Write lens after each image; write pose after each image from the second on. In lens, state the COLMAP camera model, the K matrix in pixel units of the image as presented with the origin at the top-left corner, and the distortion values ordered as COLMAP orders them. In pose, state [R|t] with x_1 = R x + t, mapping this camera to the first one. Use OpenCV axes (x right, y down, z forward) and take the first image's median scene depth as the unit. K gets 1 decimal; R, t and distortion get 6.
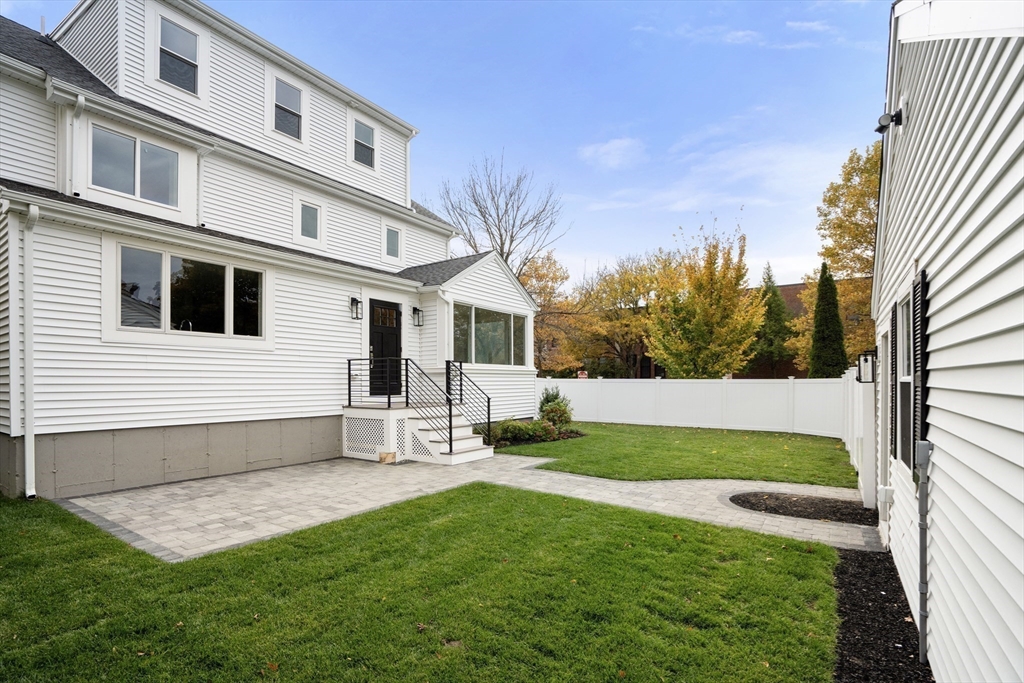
lens RADIAL K [[492.5, 0, 500.2], [0, 492.5, 383.1], [0, 0, 1]] dist [-0.017903, 0.000270]
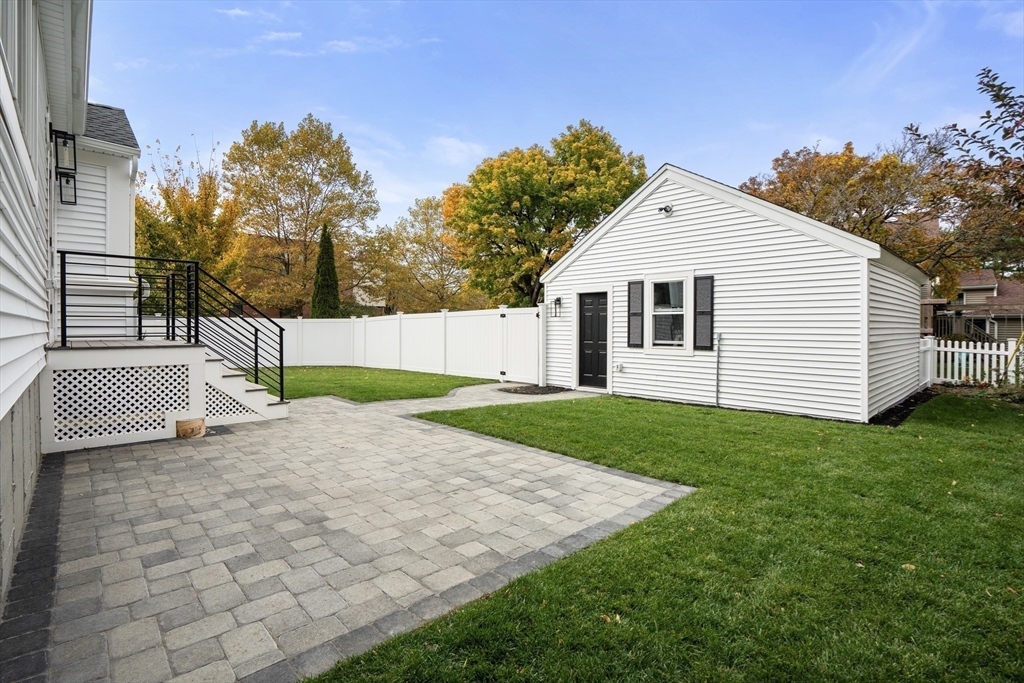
lens RADIAL K [[472.3, 0, 509.4], [0, 472.3, 327.4], [0, 0, 1]] dist [-0.043740, 0.000020]
pose [[0.210567, 0.001990, 0.977577, -1.106975], [-0.004342, 0.999990, -0.001100, 0.044547], [-0.977570, -0.004013, 0.210573, 0.795117]]
